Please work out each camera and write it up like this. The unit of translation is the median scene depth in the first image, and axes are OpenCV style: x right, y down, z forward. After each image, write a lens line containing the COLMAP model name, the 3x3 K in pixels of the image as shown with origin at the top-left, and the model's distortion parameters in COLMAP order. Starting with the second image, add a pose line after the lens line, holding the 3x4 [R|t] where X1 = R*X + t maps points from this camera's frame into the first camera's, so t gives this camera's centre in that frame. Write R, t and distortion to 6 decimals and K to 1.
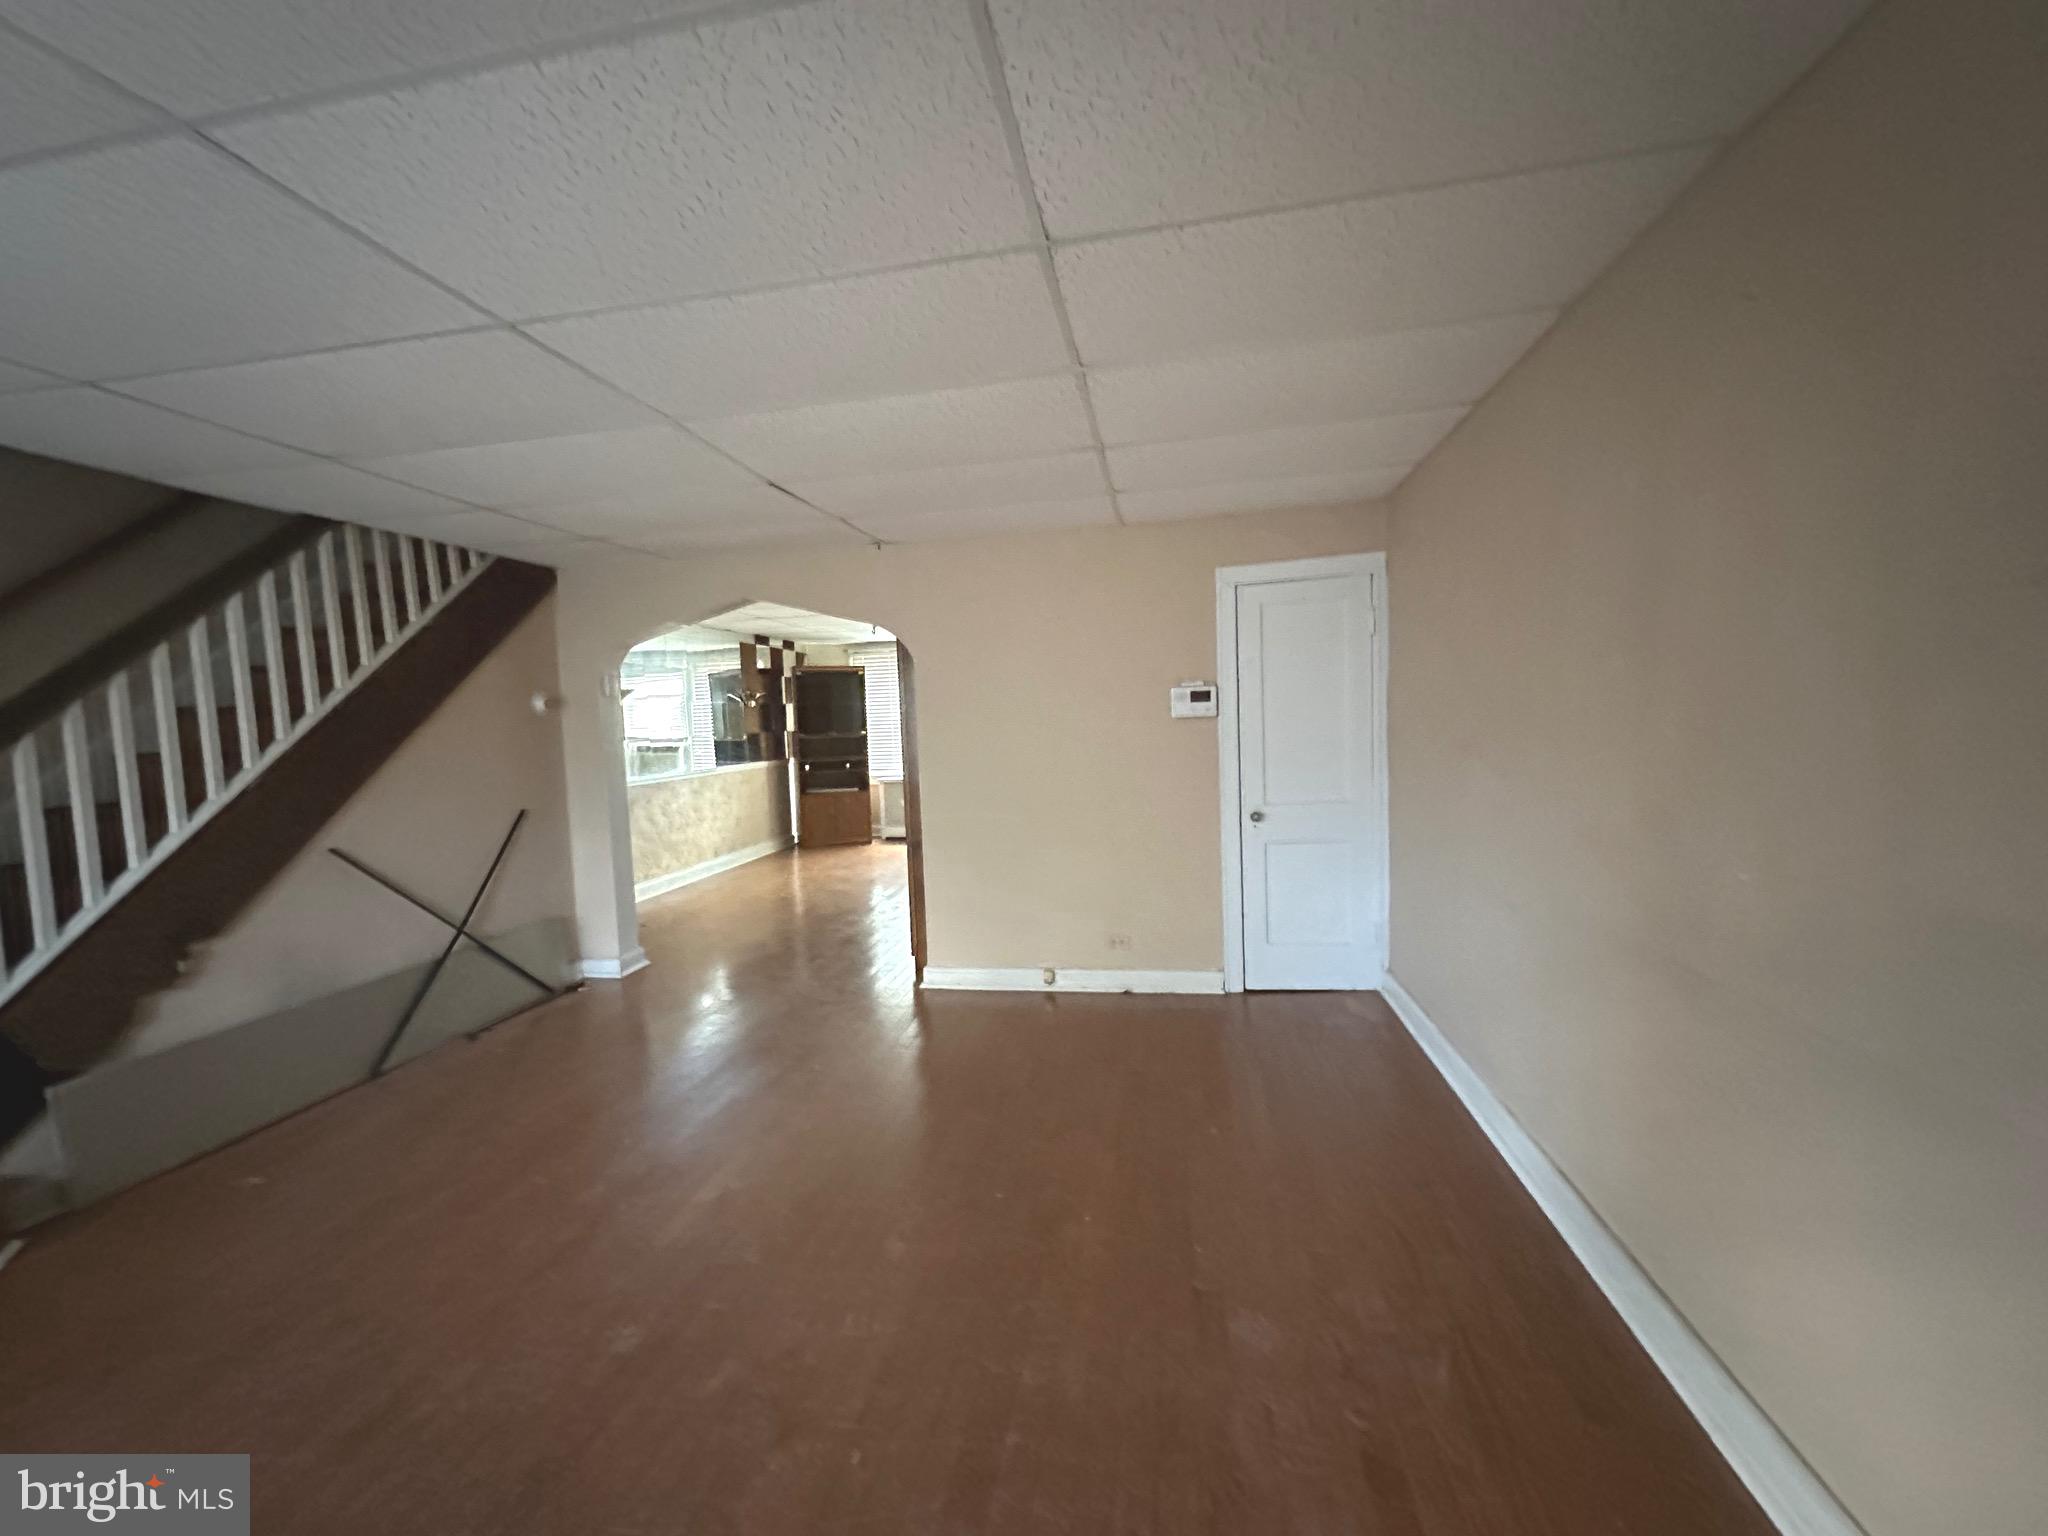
lens RADIAL K [[823.8, 0, 1013.5], [0, 823.8, 780.1], [0, 0, 1]] dist [-0.000946, 0.000692]
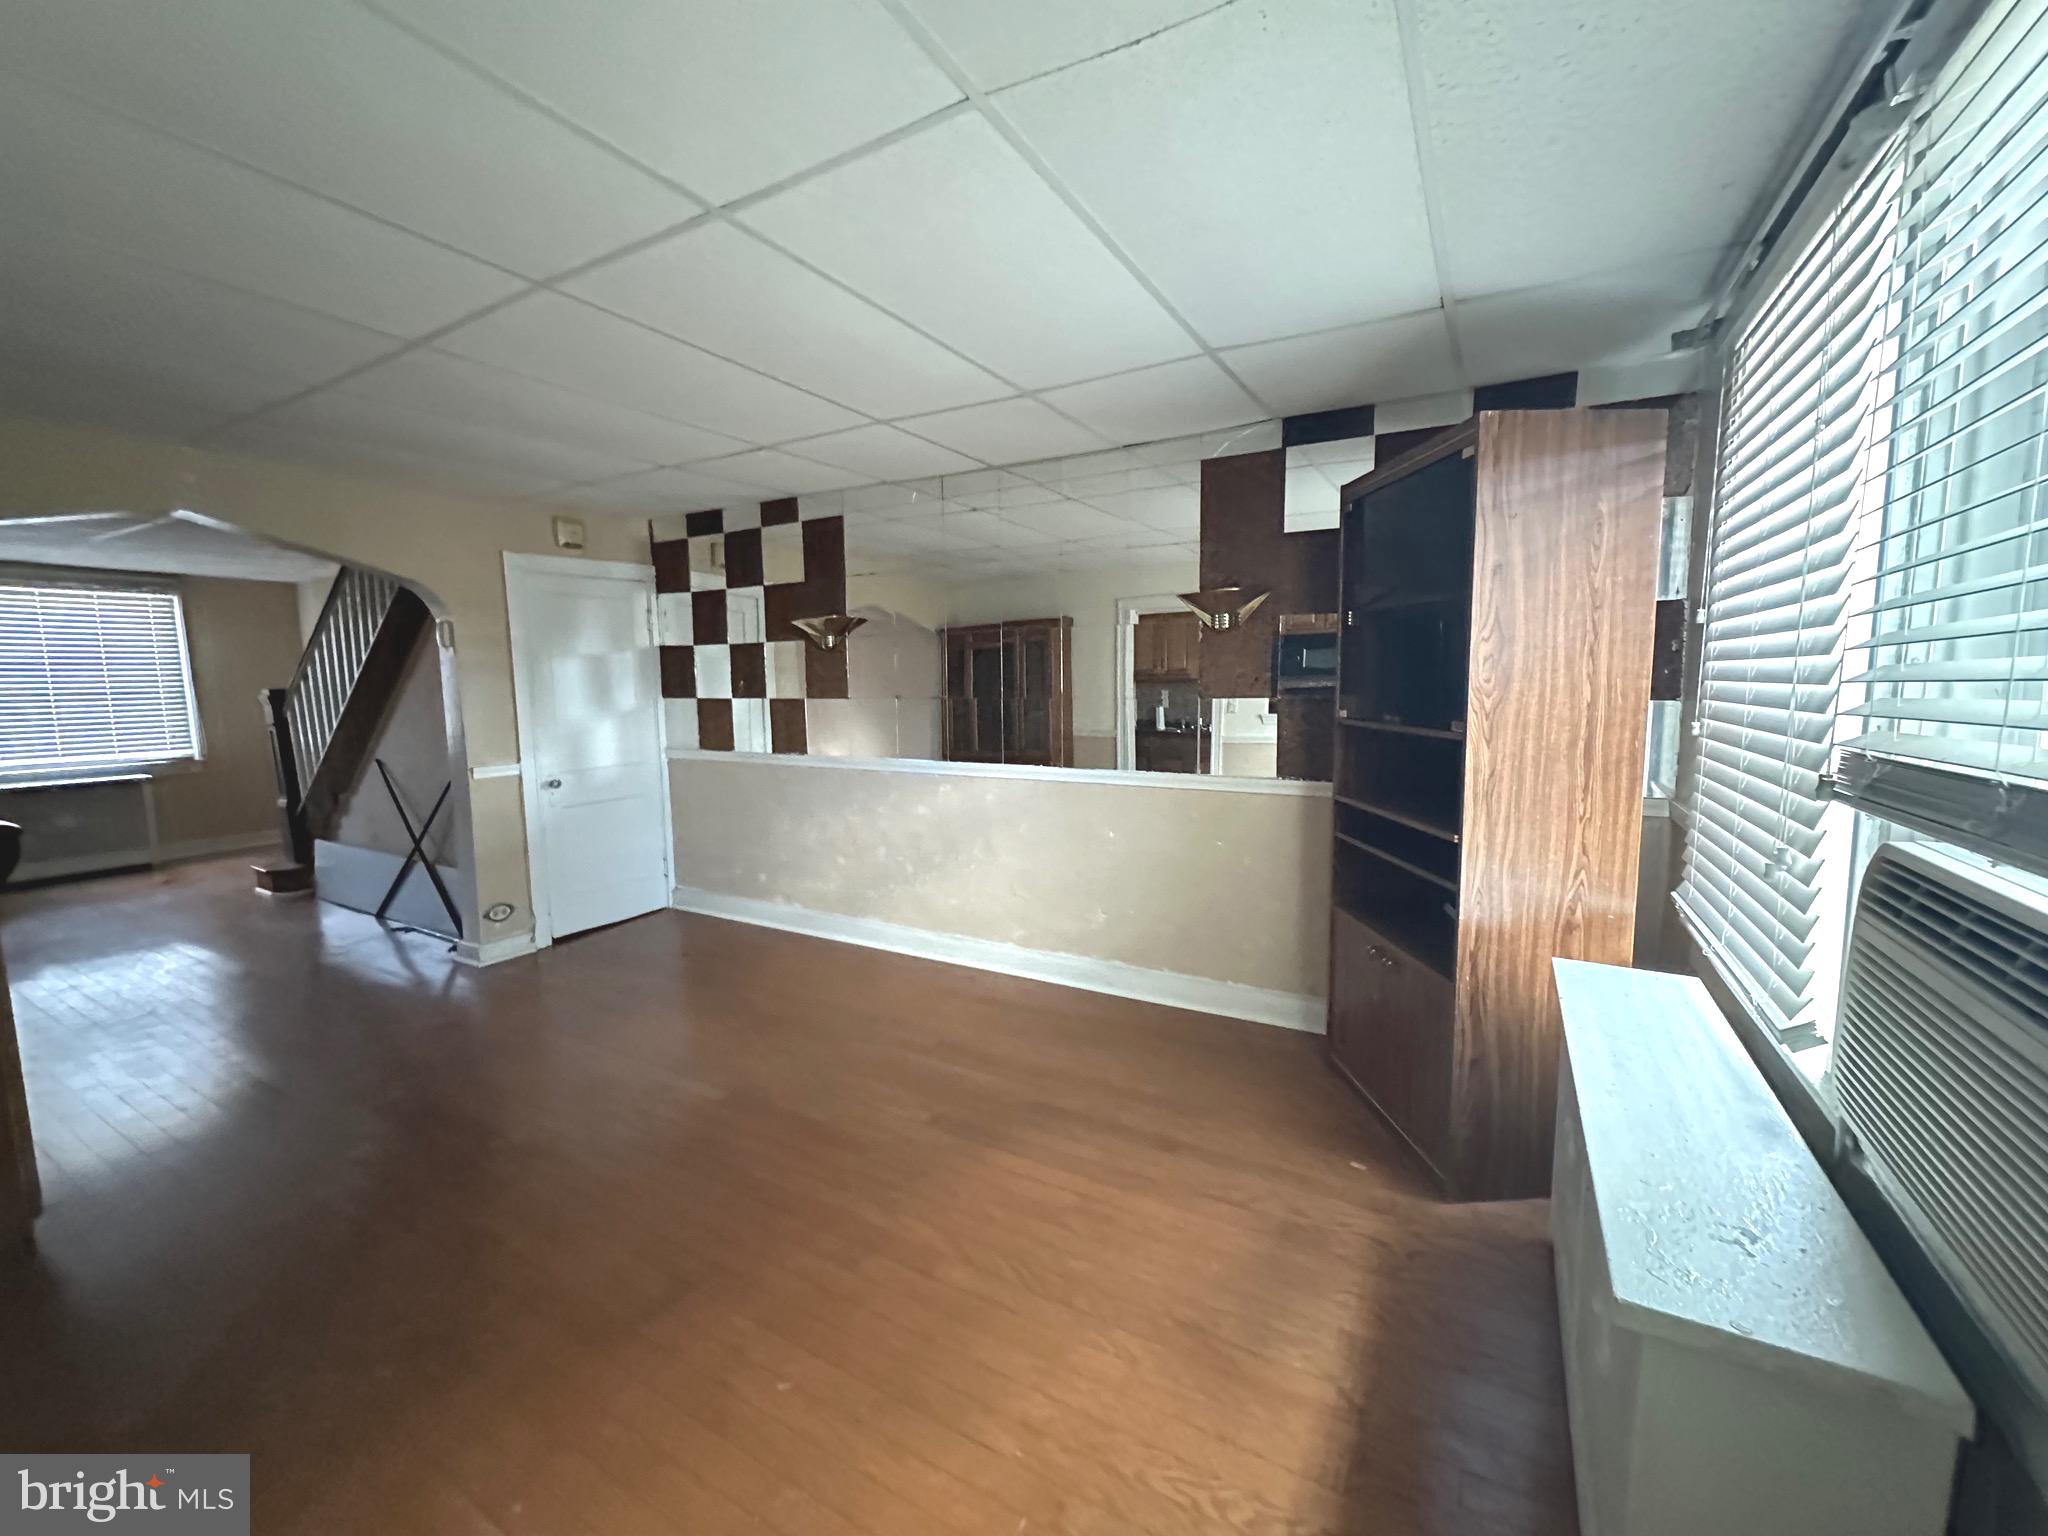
lens RADIAL K [[823.8, 0, 1036.0], [0, 823.8, 760.3], [0, 0, 1]] dist [-0.000946, 0.000692]
pose [[-0.303618, 0.138586, -0.942661, 0.073346], [-0.045231, 0.986153, 0.159548, -0.085420], [0.951720, 0.091080, -0.293146, 1.024783]]
